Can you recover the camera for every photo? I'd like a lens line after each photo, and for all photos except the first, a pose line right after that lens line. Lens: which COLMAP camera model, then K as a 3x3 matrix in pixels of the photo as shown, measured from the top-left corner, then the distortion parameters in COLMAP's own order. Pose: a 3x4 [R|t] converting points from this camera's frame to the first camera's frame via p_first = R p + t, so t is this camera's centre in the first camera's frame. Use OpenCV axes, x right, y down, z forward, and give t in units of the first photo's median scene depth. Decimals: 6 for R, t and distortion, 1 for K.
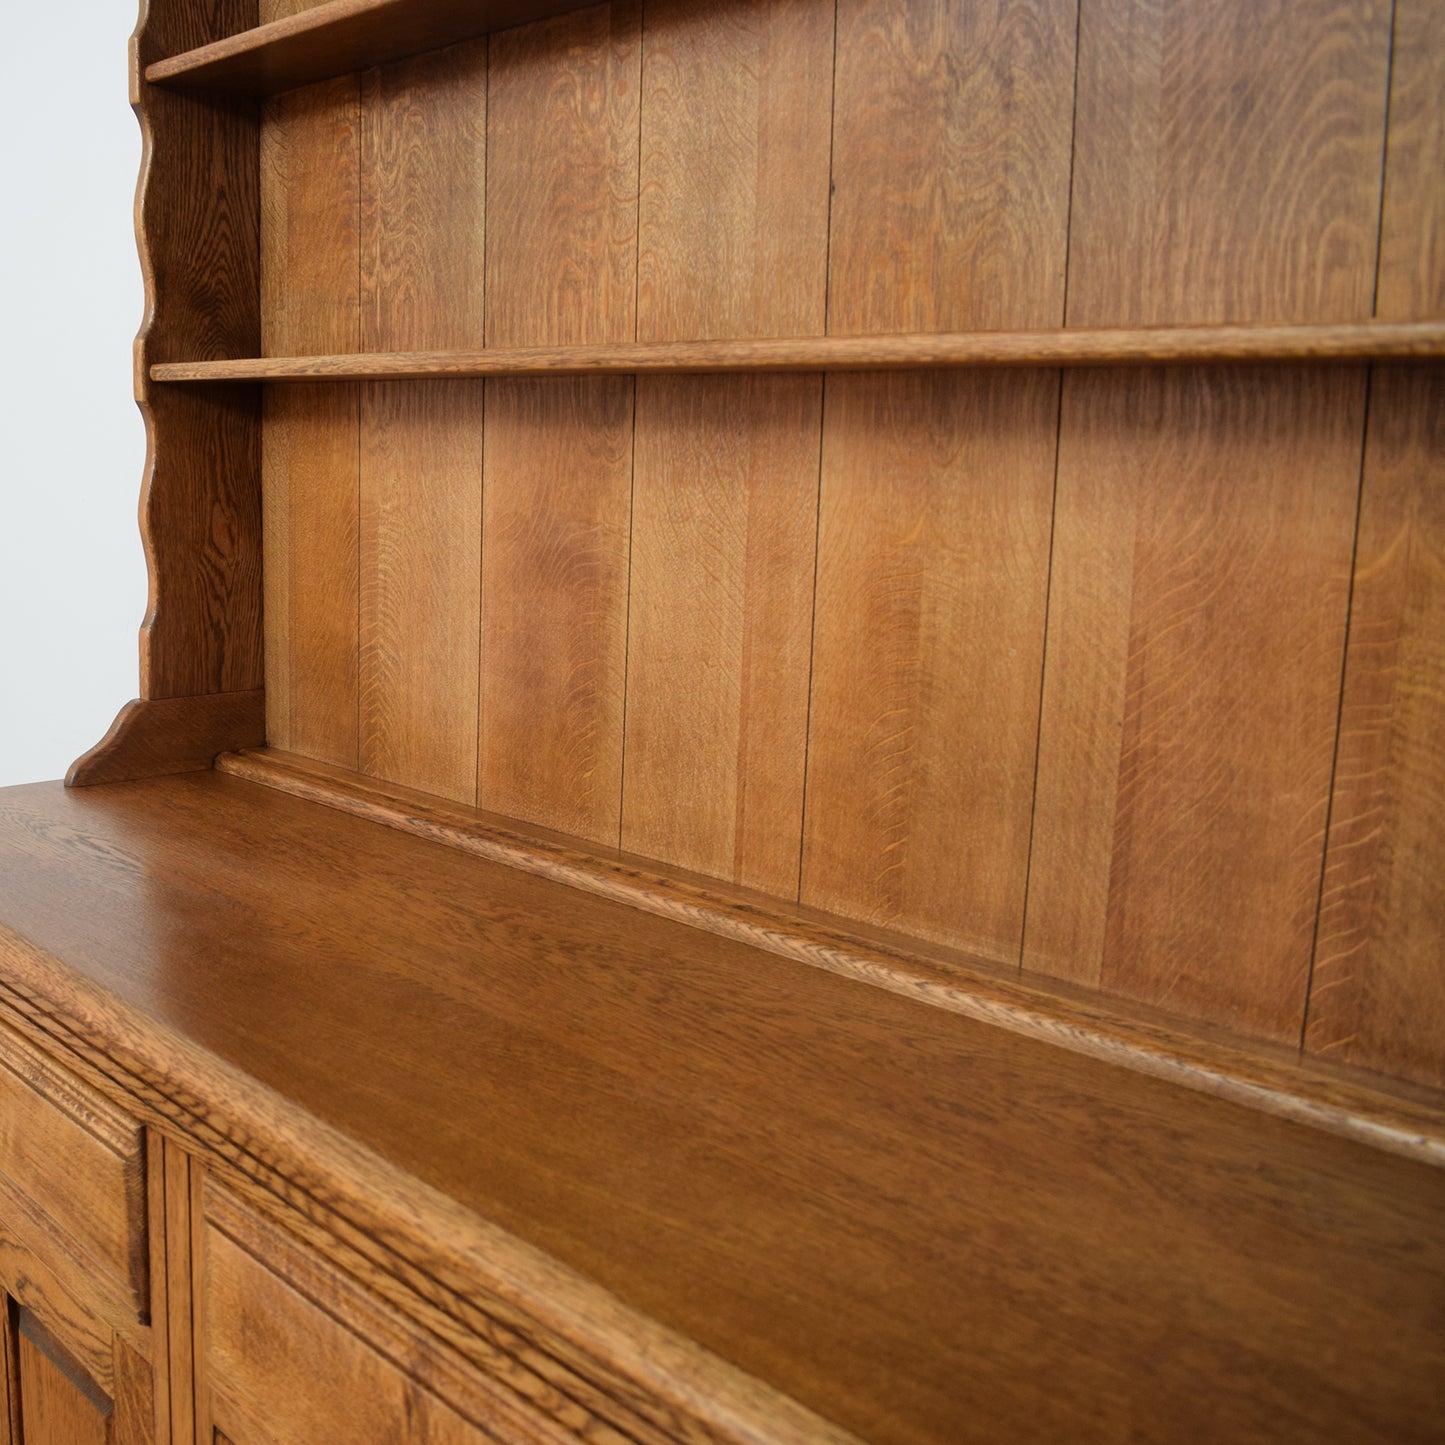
lens RADIAL K [[1666.6, 0, 384.8], [0, 1666.6, 717.2], [0, 0, 1]] dist [-0.100342, 0.016451]
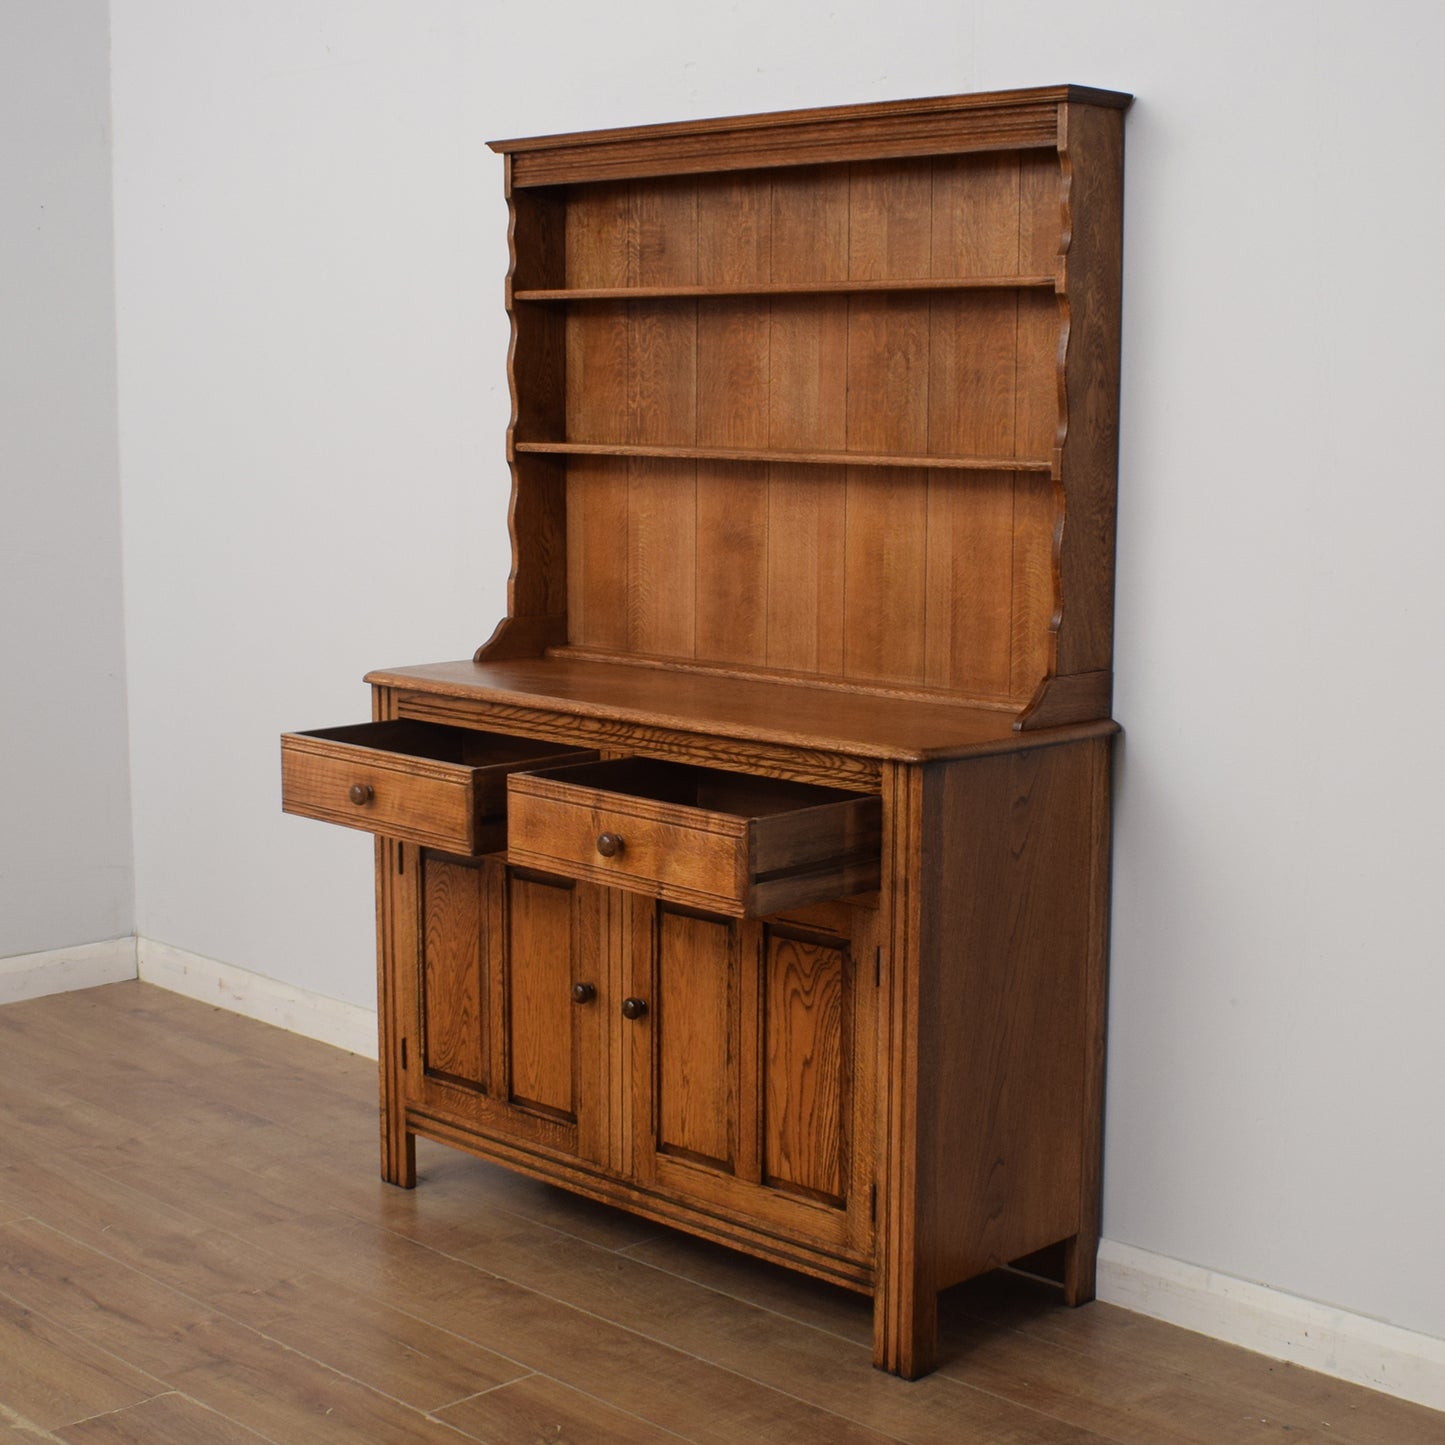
lens RADIAL K [[2397.1, 0, 749.7], [0, 2397.1, 738.6], [0, 0, 1]] dist [-0.085919, -0.063639]
pose [[0.984103, -0.022370, 0.176182, -0.508881], [0.027690, 0.999230, -0.027797, 0.298402], [-0.175425, 0.032234, 0.983965, -2.444678]]
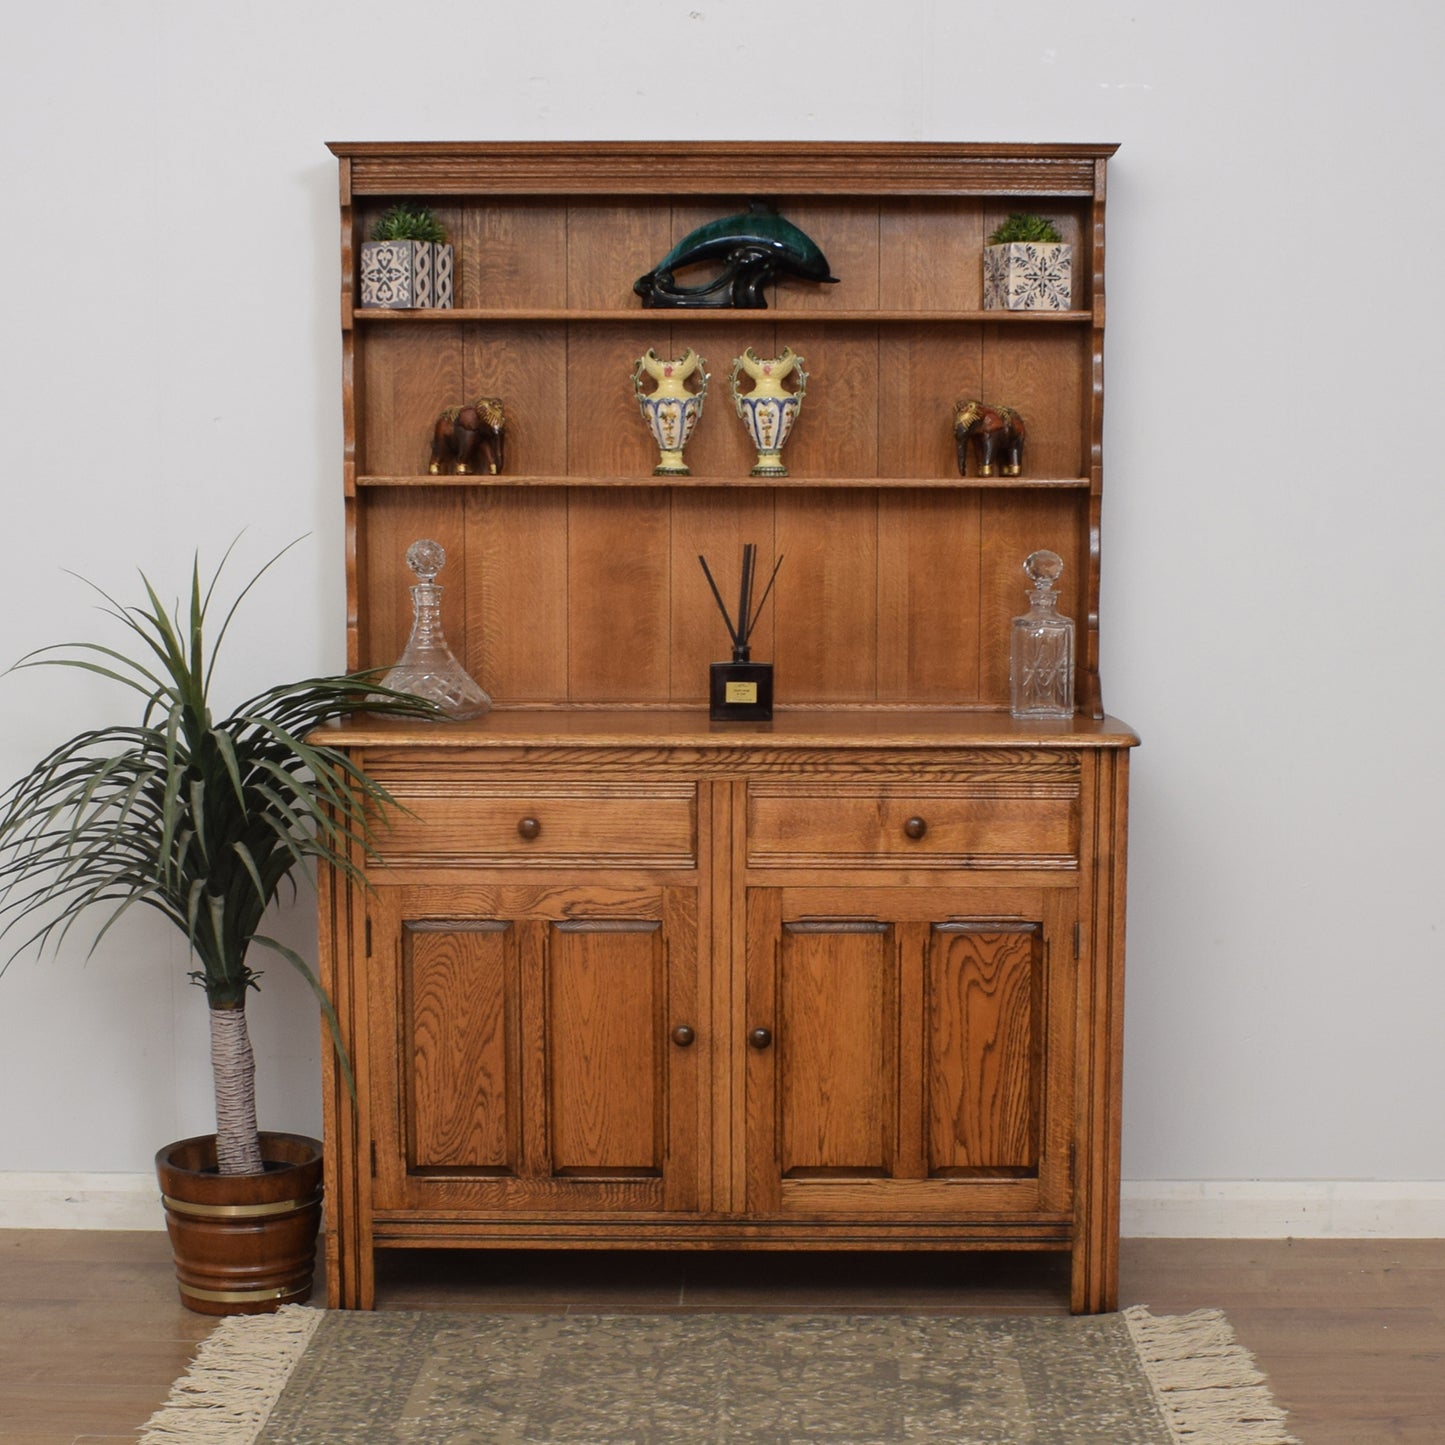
lens RADIAL K [[2697.5, 0, 748.4], [0, 2697.5, 835.1], [0, 0, 1]] dist [-0.088716, -0.077946]
pose [[0.587455, -0.108737, 0.801918, -3.031484], [0.142725, 0.989320, 0.029593, 0.189562], [-0.796571, 0.097070, 0.596700, -1.356310]]
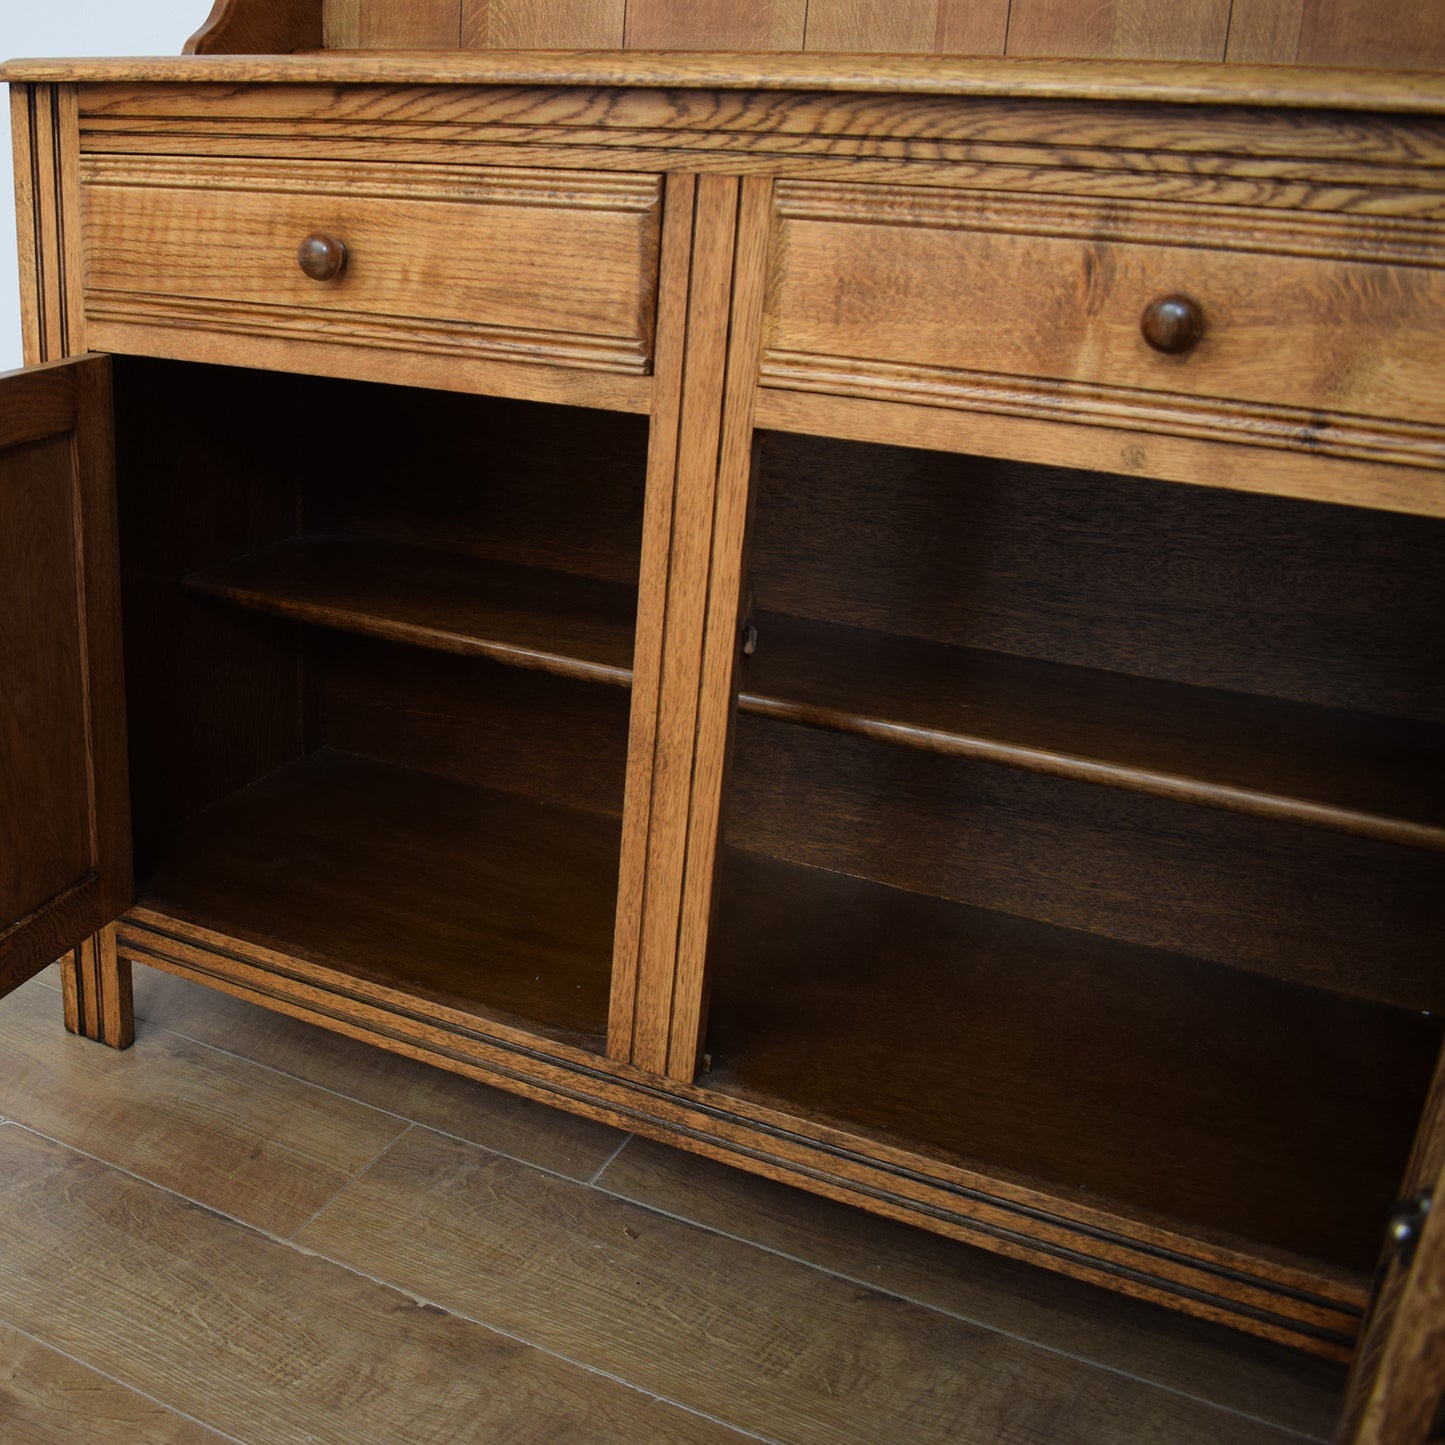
lens RADIAL K [[1666.6, 0, 384.8], [0, 1666.6, 717.2], [0, 0, 1]] dist [-0.100342, 0.016451]
pose [[0.922513, -0.126488, 0.364651, -0.674749], [0.057416, 0.979237, 0.194418, 0.332250], [-0.381672, -0.158417, 0.910621, 0.005975]]
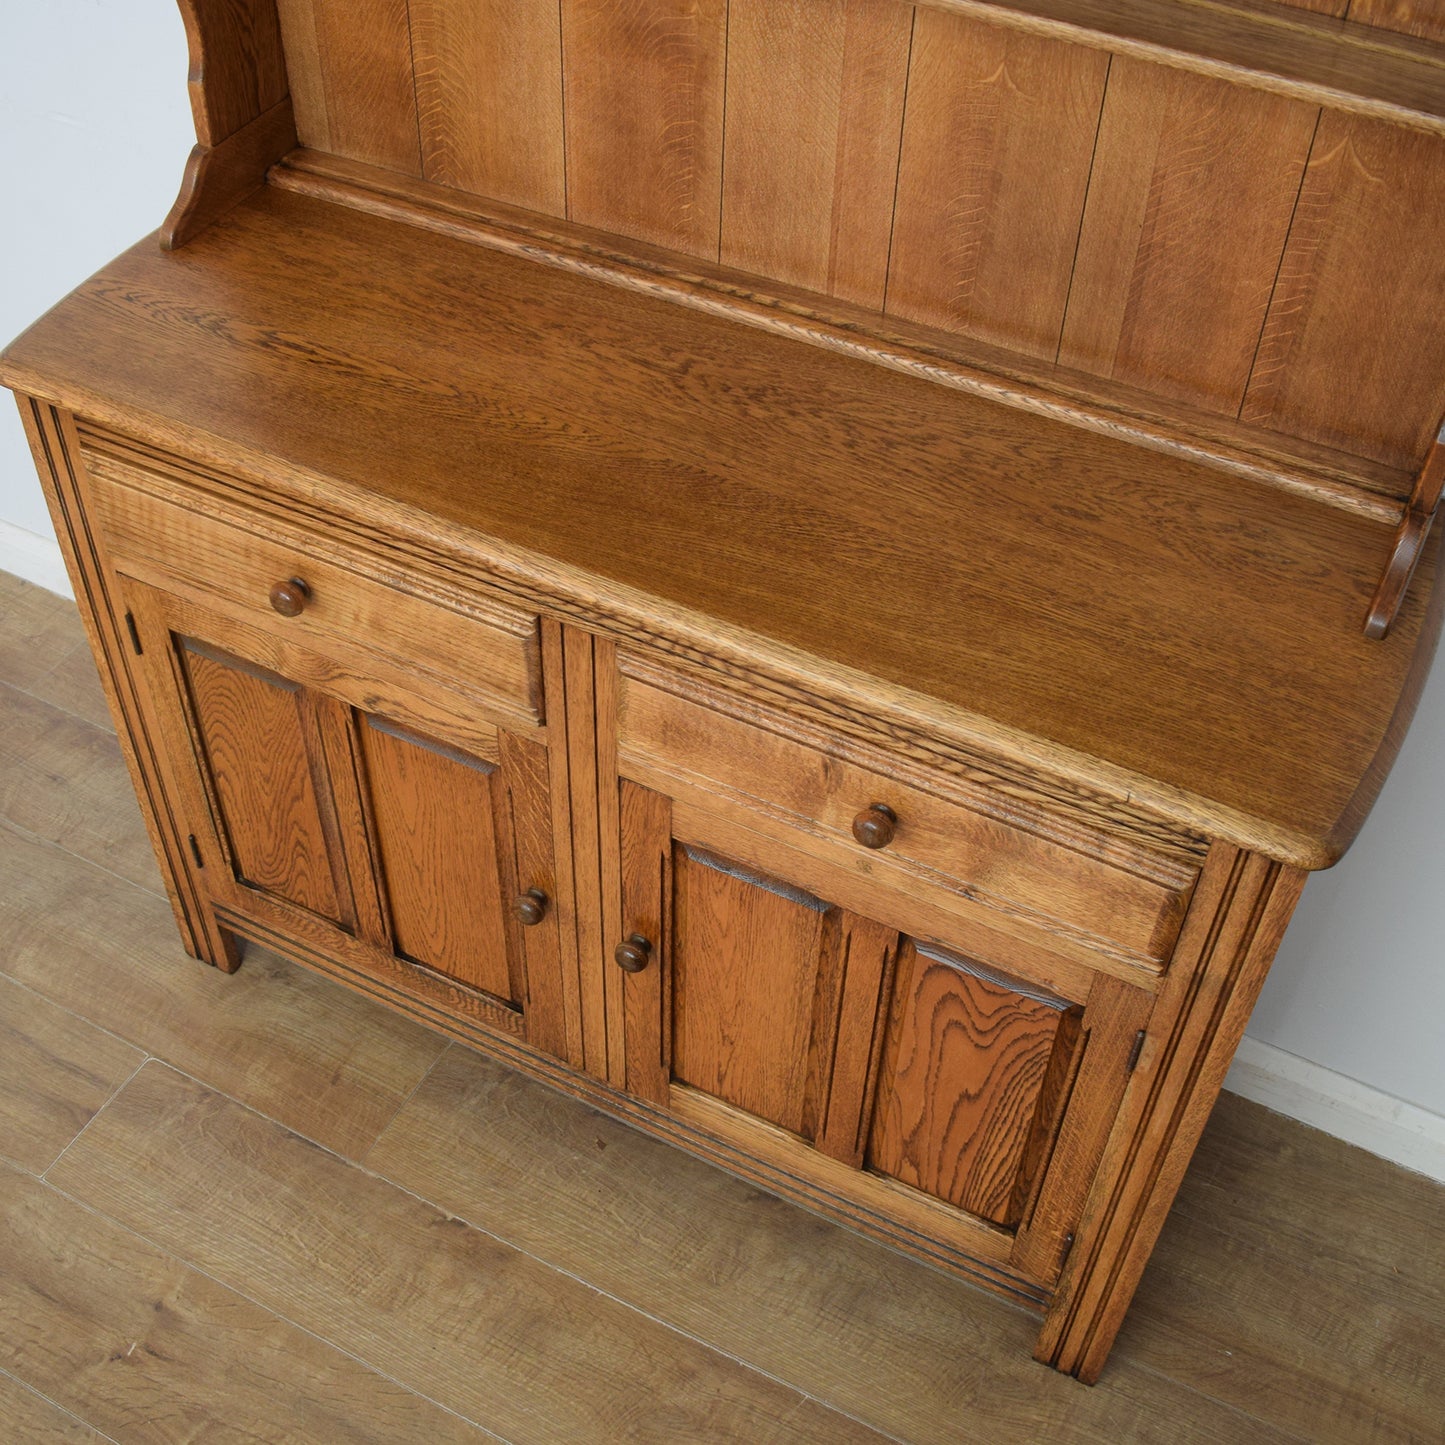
lens RADIAL K [[1822.1, 0, 696.4], [0, 1822.1, 784.0], [0, 0, 1]] dist [-0.098354, 0.006220]
pose [[0.895724, -0.320002, 0.308670, -0.486914], [0.065717, 0.781912, 0.619915, -0.530746], [-0.439727, -0.534988, 0.721407, -0.238074]]
